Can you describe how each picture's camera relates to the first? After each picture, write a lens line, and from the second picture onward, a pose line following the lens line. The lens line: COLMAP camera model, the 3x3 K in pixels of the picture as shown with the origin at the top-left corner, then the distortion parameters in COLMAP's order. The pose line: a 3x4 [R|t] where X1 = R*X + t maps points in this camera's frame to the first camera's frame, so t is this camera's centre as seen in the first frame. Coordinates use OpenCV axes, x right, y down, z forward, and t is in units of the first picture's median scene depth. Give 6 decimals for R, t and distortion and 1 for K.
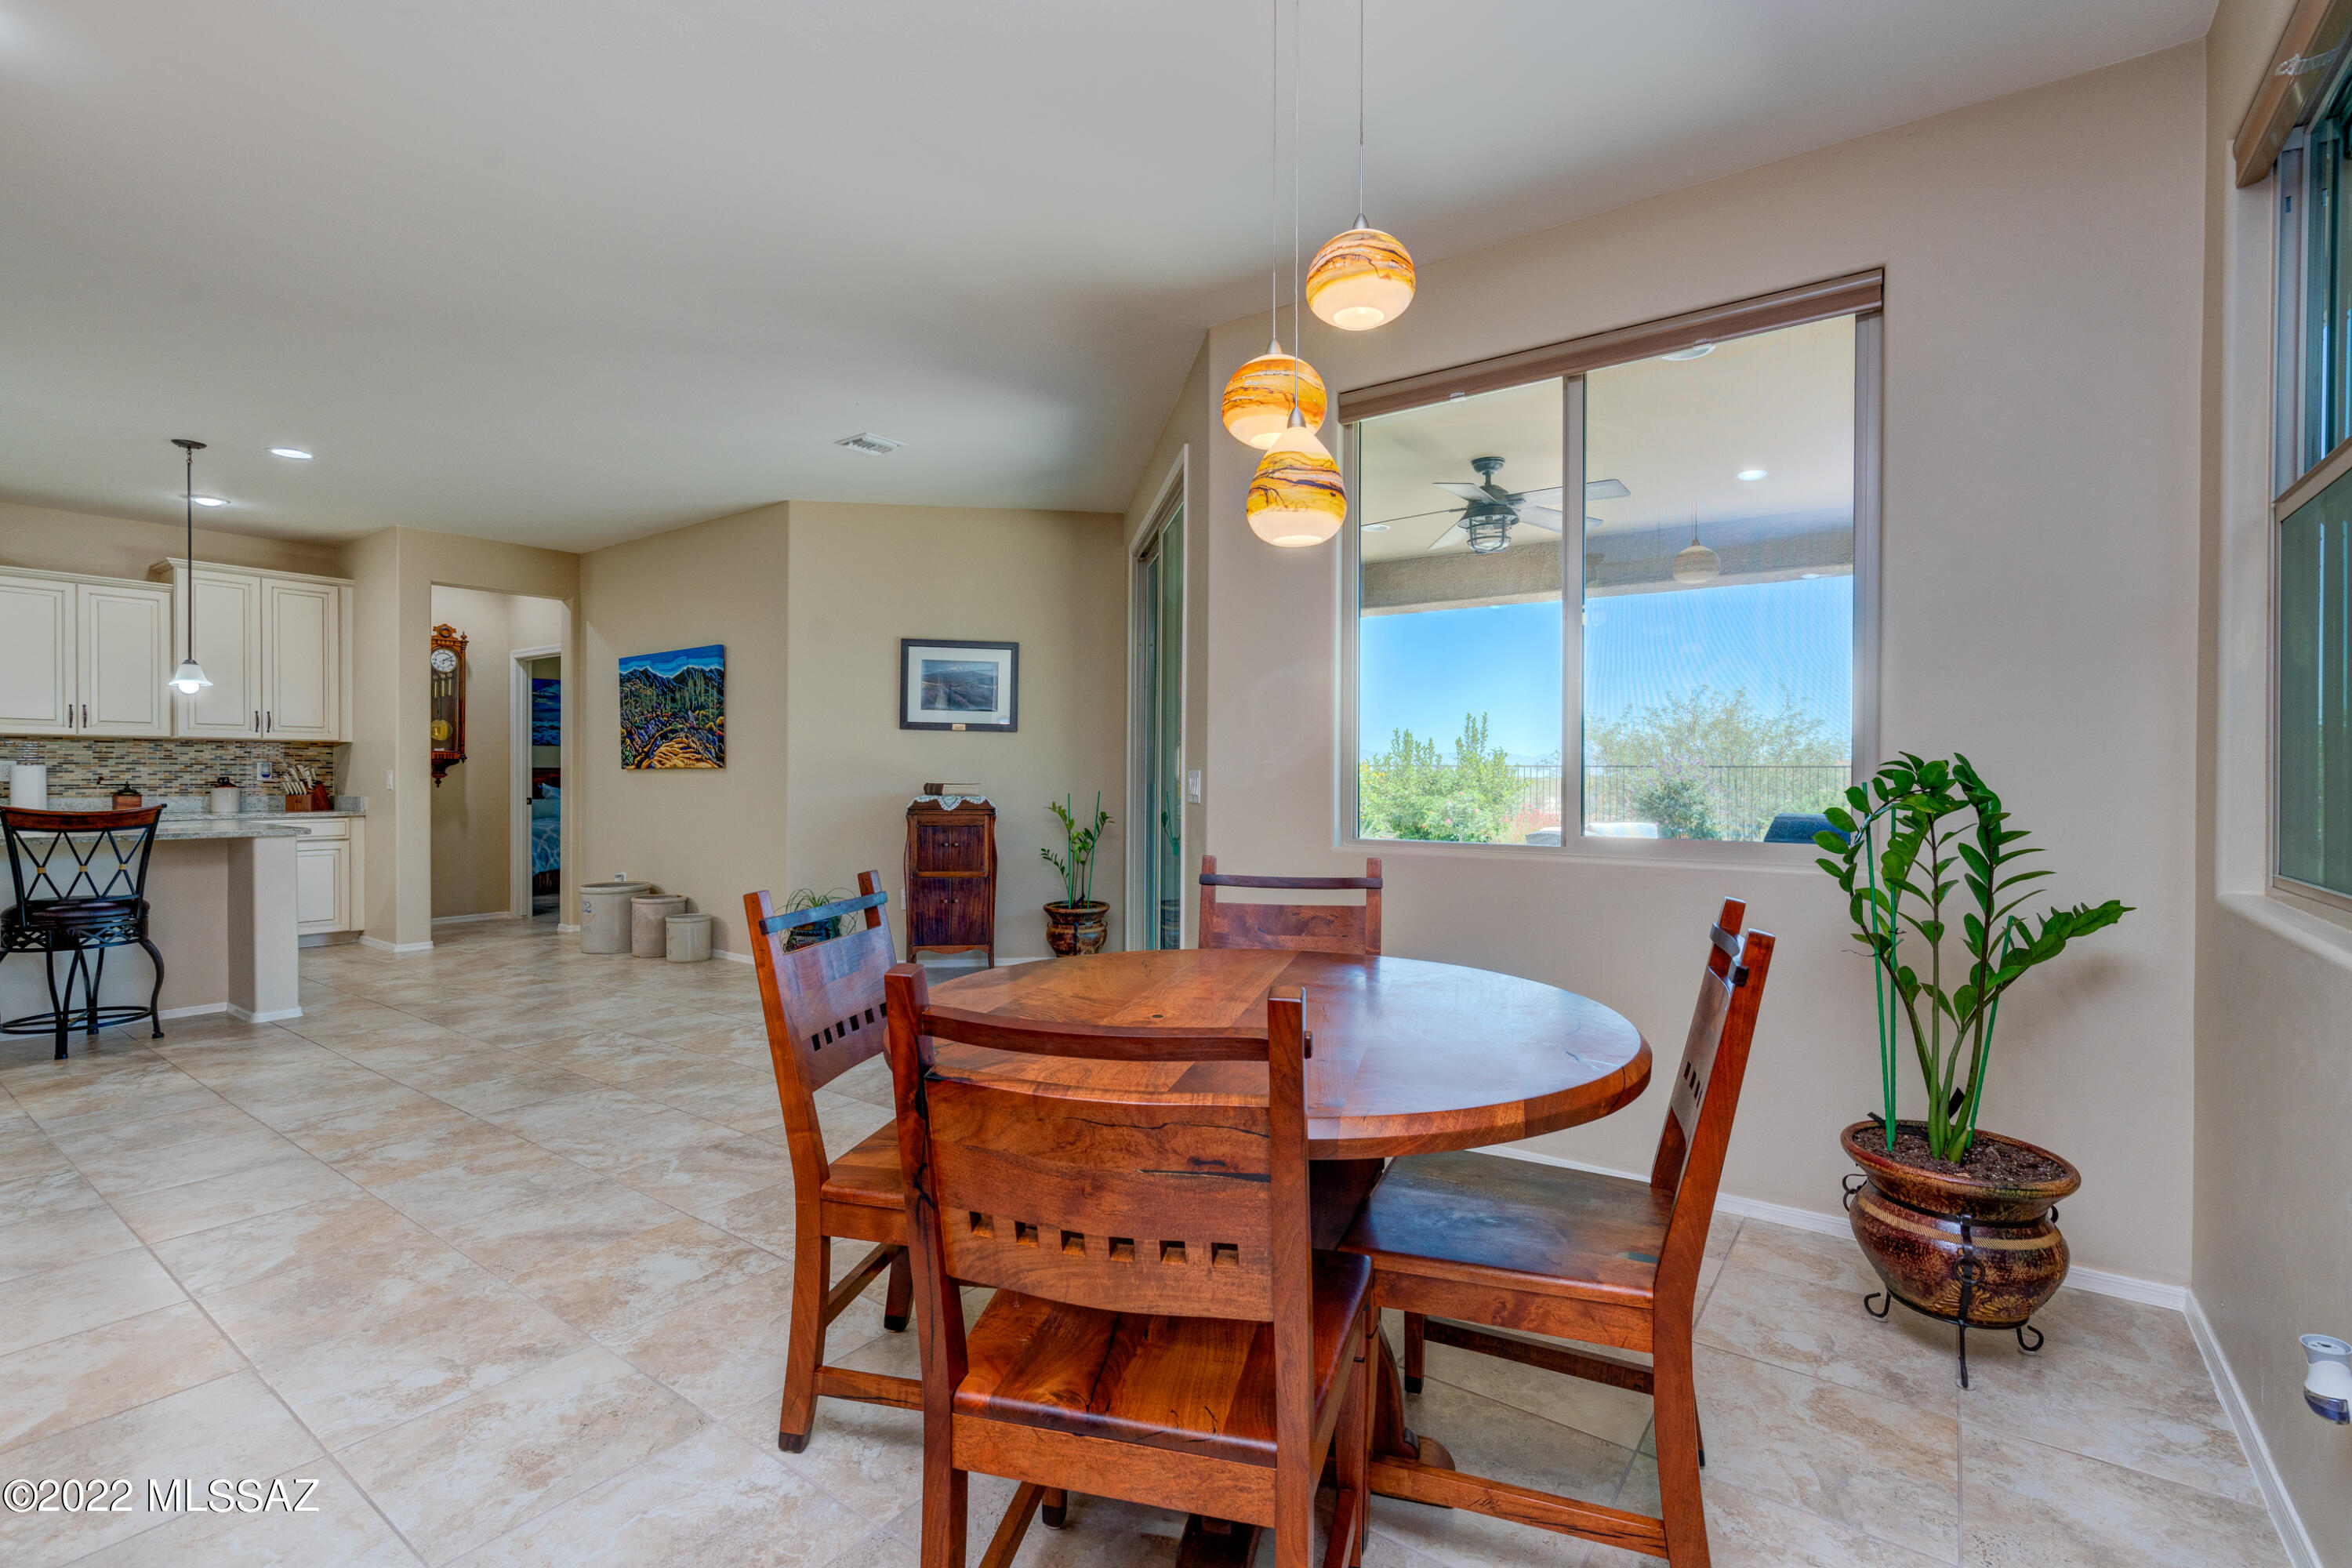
lens RADIAL K [[1056.9, 0, 1147.6], [0, 1056.9, 781.8], [0, 0, 1]] dist [0.000542, 0.000403]
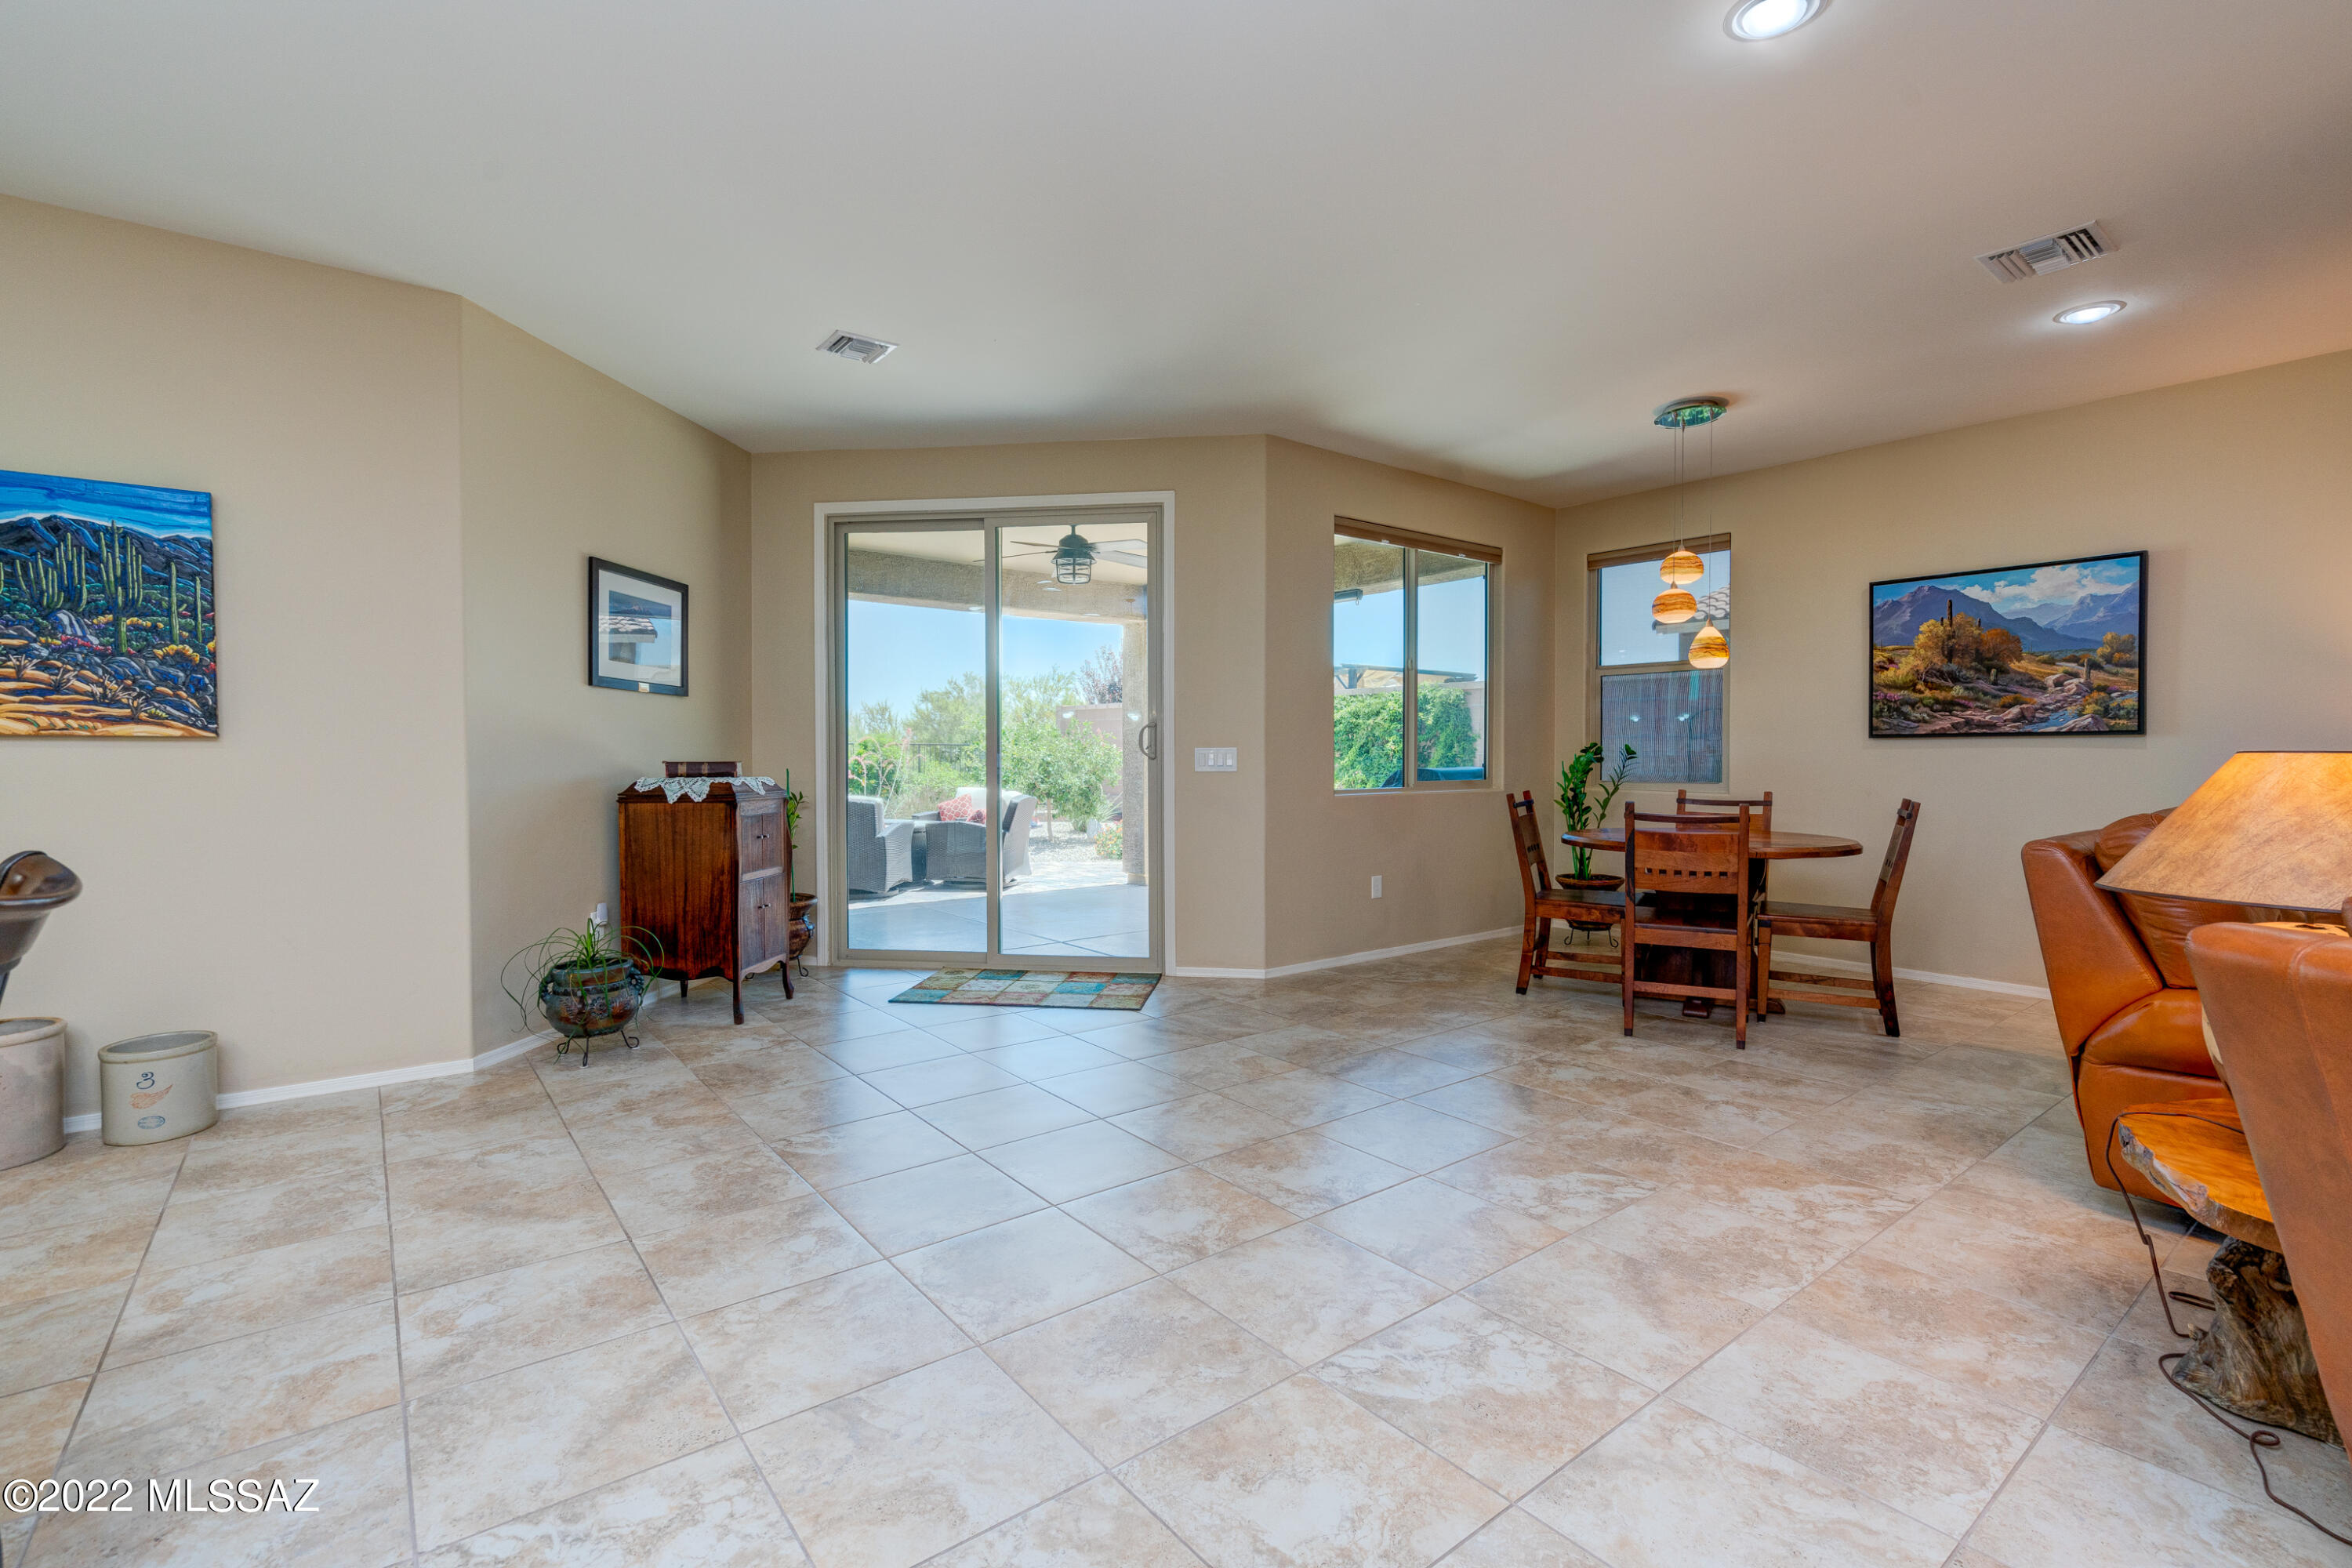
lens RADIAL K [[1047.8, 0, 1165.5], [0, 1047.8, 777.4], [0, 0, 1]] dist [-0.004023, 0.000389]
pose [[0.273882, -0.025255, 0.961432, -0.782553], [0.006234, 0.999681, 0.024484, -0.003332], [-0.961743, -0.000713, 0.273952, 0.437097]]
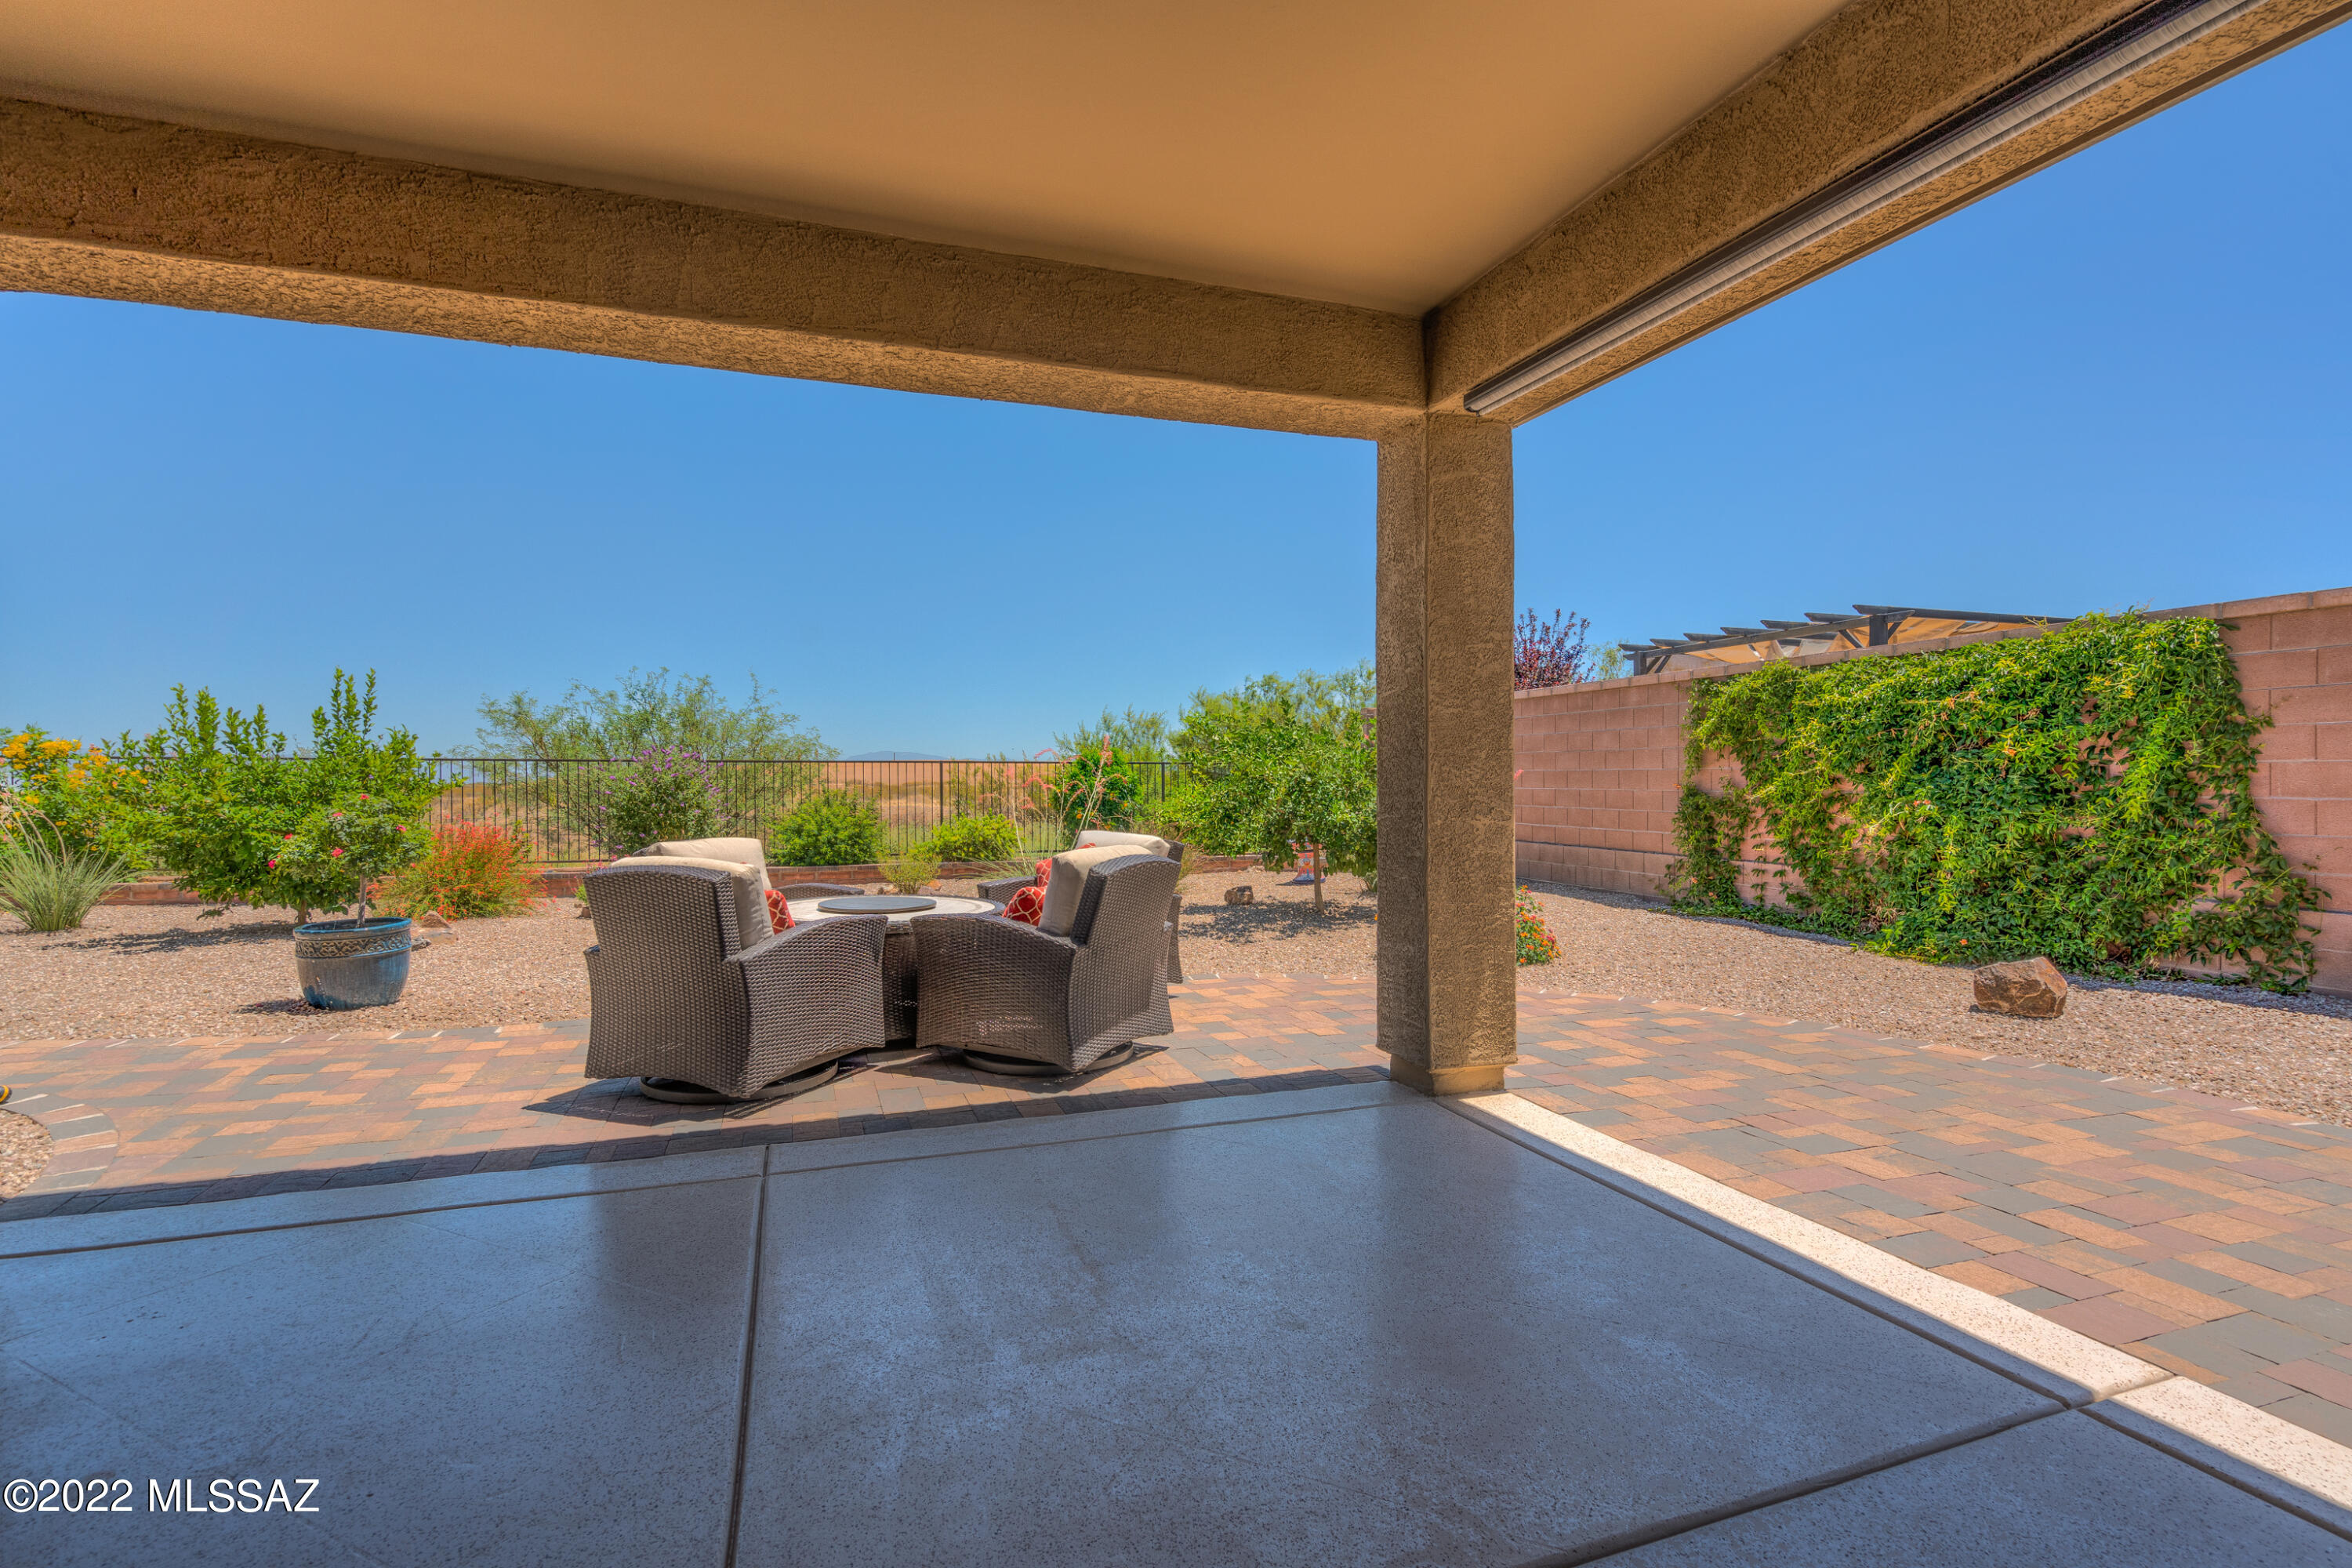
lens RADIAL K [[1082.5, 0, 1176.0], [0, 1082.5, 784.0], [0, 0, 1]] dist [0.027631, 0.000011]
pose [[0.563607, -0.007078, 0.826013, 0.136574], [0.008610, 0.999959, 0.002694, 0.011063], [-0.825998, 0.005593, 0.563645, 0.657003]]
